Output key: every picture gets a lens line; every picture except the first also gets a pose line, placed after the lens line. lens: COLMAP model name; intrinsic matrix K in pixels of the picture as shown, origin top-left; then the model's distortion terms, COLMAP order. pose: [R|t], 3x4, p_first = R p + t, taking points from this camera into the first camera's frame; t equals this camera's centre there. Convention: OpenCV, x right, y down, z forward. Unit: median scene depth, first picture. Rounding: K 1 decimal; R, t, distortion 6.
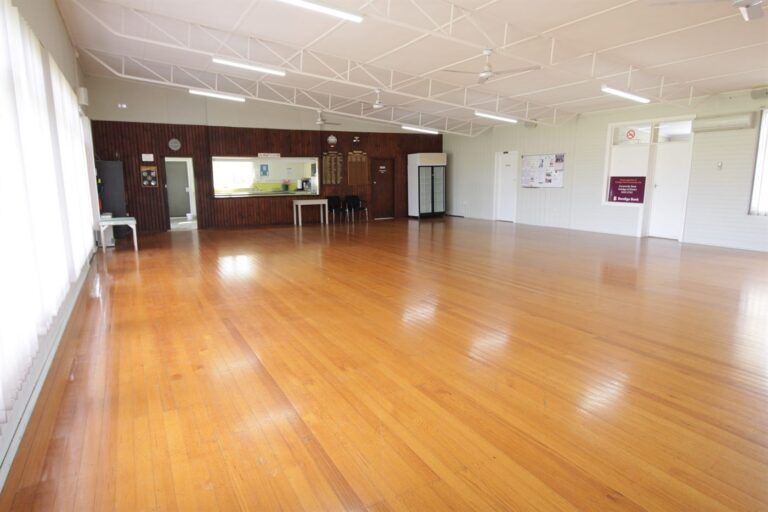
lens RADIAL K [[453.0, 0, 377.3], [0, 453.0, 258.0], [0, 0, 1]] dist [-0.003515, -0.006832]
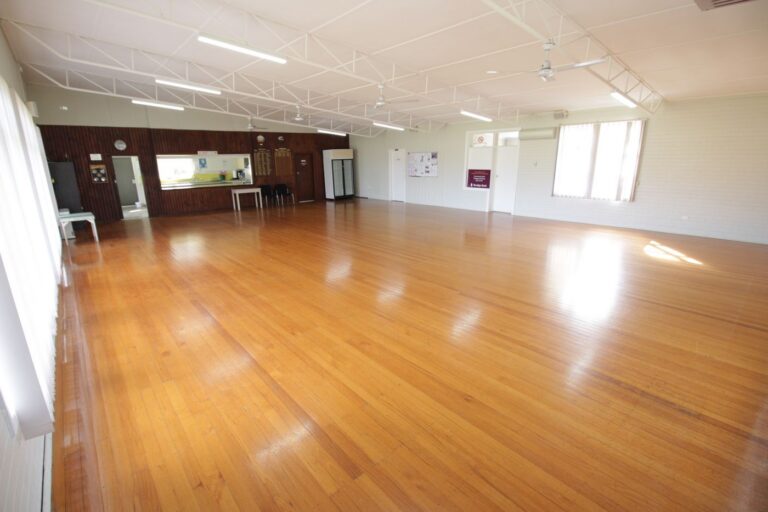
lens RADIAL K [[349.9, 0, 379.0], [0, 349.9, 255.8], [0, 0, 1]] dist [-0.017596, -0.003555]
pose [[0.975118, -0.063632, 0.212356, -0.009656], [0.044200, 0.994492, 0.095035, -0.028184], [-0.217234, -0.083284, 0.972560, -0.031101]]
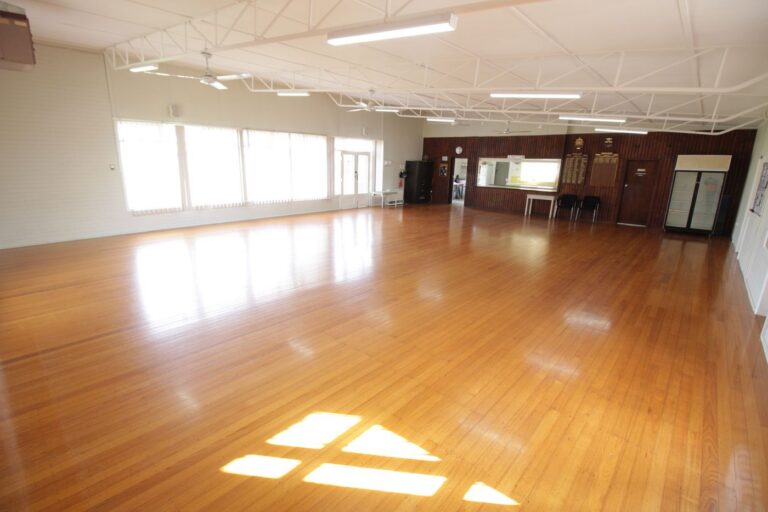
lens RADIAL K [[365.5, 0, 385.0], [0, 365.5, 253.5], [0, 0, 1]] dist [-0.030292, -0.001477]
pose [[0.341951, 0.245917, -0.906970, 0.807770], [-0.186189, 0.963748, 0.191113, -0.117919], [0.921088, 0.103516, 0.375341, 0.391156]]
